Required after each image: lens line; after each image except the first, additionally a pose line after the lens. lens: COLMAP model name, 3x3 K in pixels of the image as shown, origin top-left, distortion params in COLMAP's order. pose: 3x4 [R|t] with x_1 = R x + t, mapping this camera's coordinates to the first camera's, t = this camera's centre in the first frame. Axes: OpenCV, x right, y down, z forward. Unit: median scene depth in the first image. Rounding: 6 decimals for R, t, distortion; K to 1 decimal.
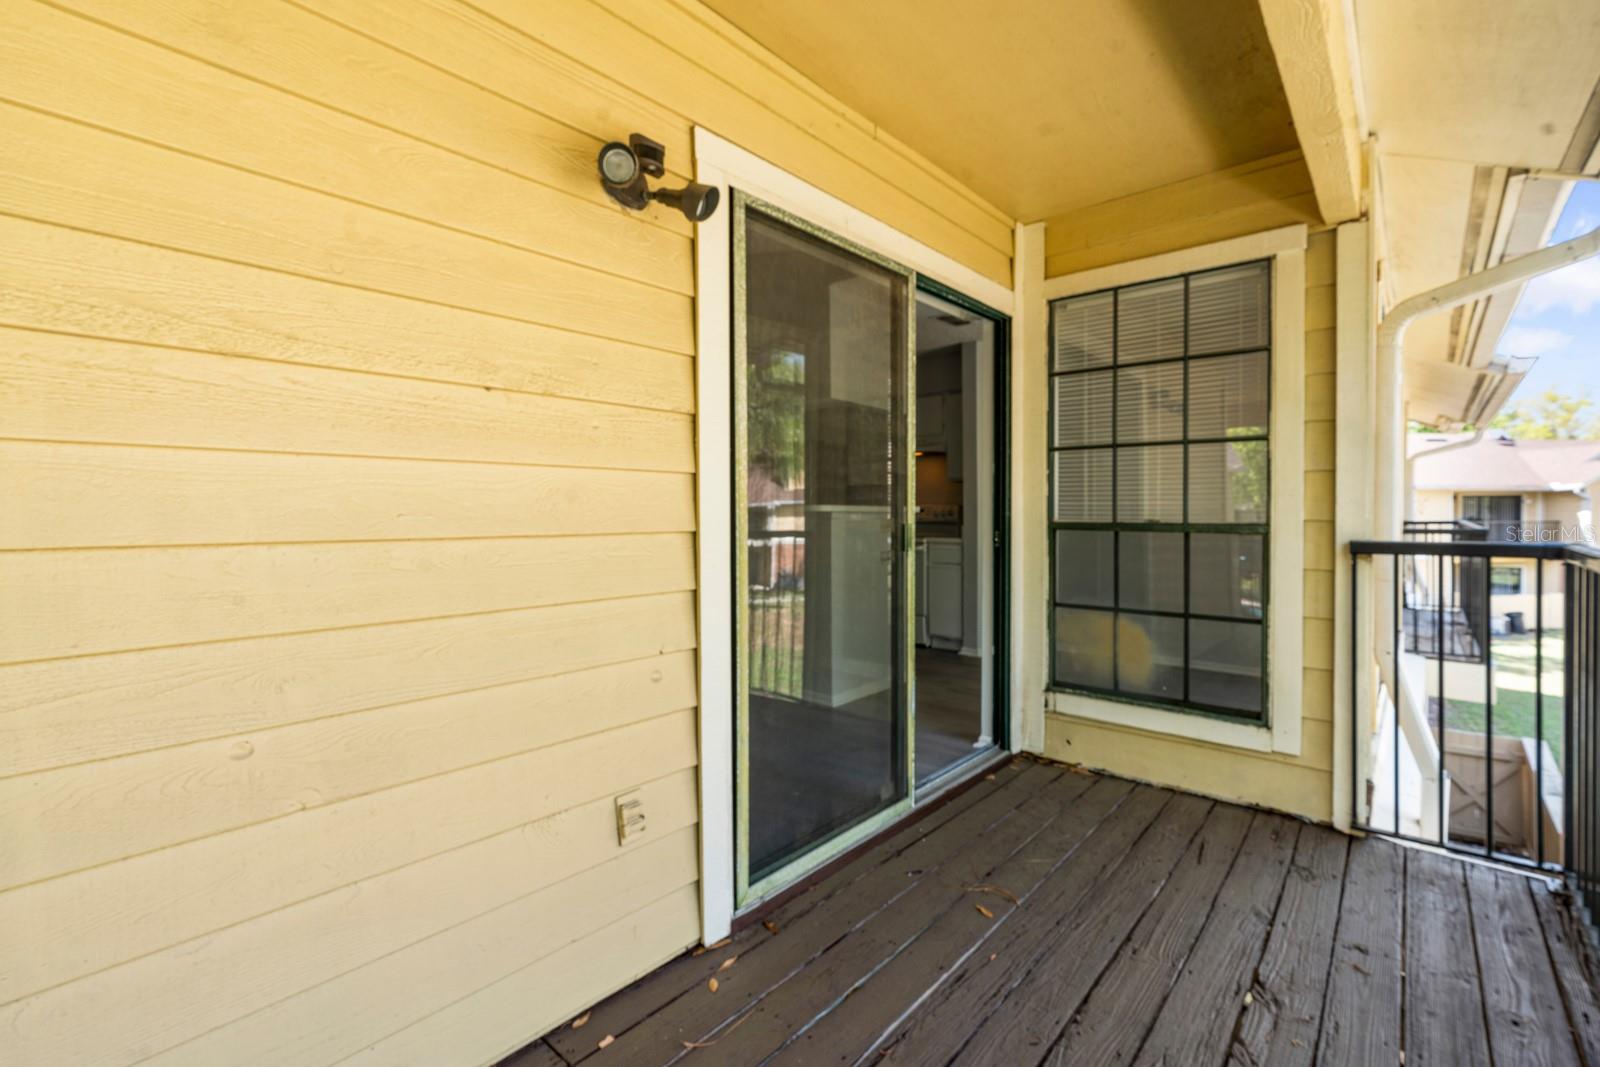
lens RADIAL K [[723.4, 0, 797.9], [0, 723.4, 529.5], [0, 0, 1]] dist [-0.006877, 0.001229]
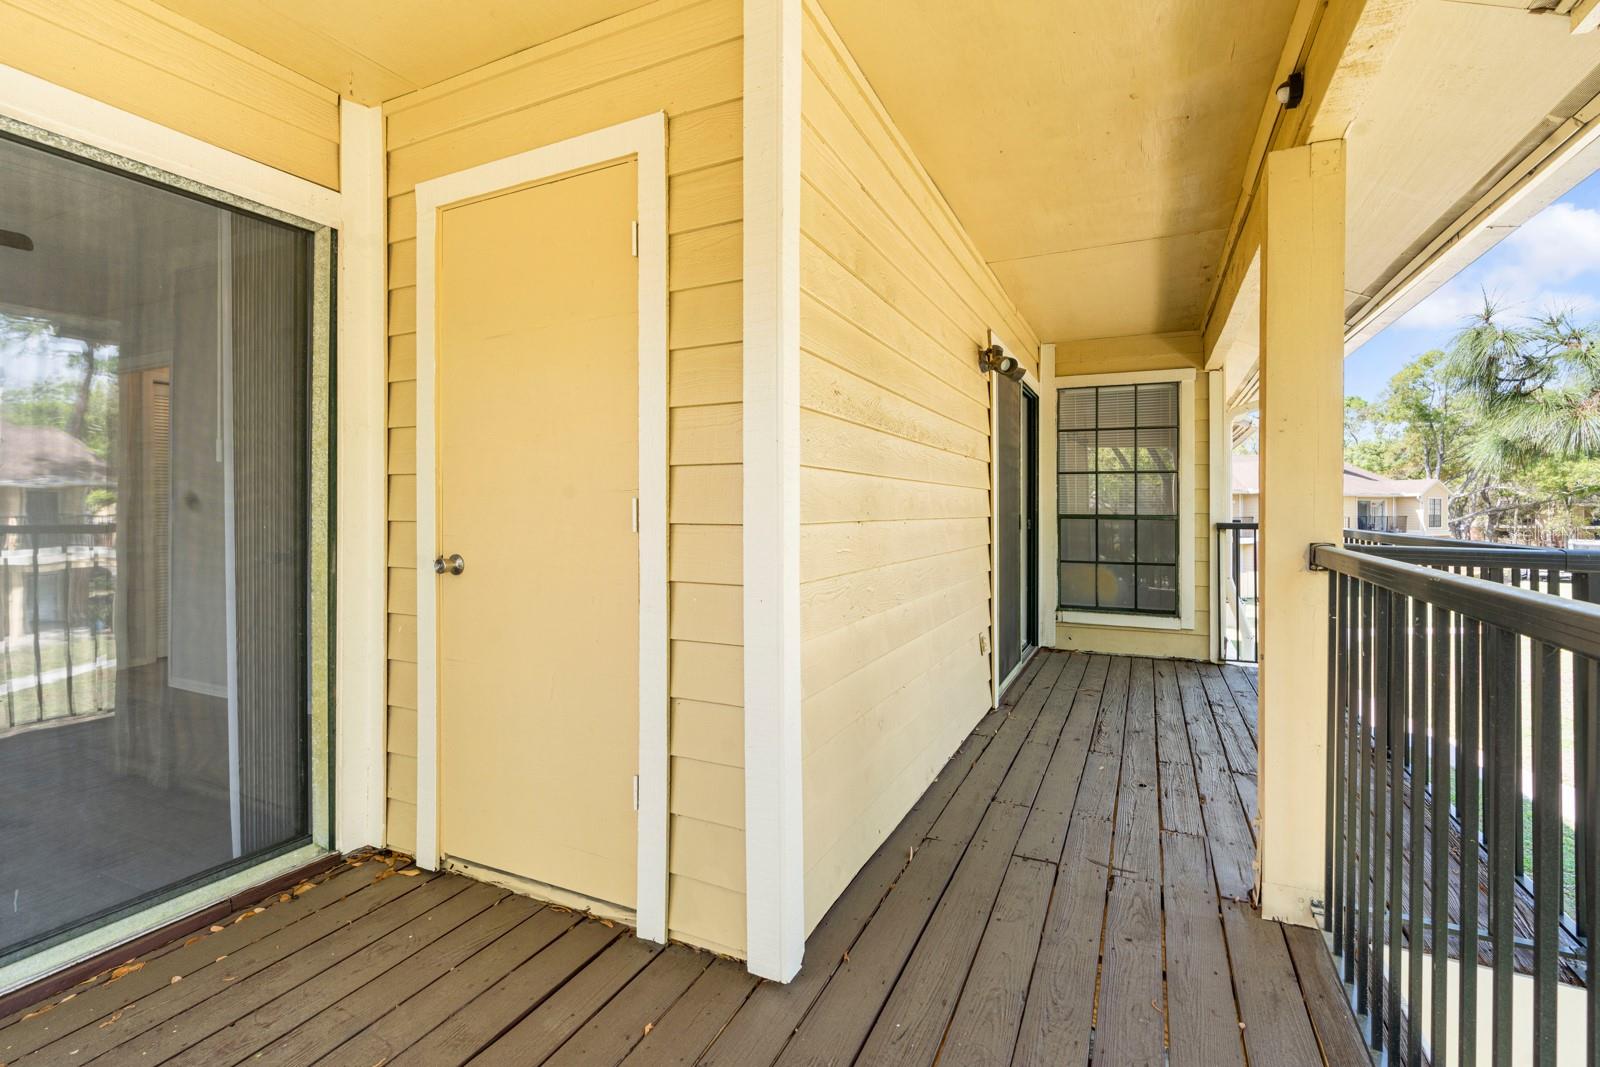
lens RADIAL K [[723.4, 0, 799.2], [0, 723.4, 518.3], [0, 0, 1]] dist [-0.006877, 0.001229]
pose [[0.962290, -0.004521, 0.271987, -0.871595], [0.005816, 0.999975, -0.003956, 0.002802], [-0.271963, 0.005389, 0.962293, -0.616033]]
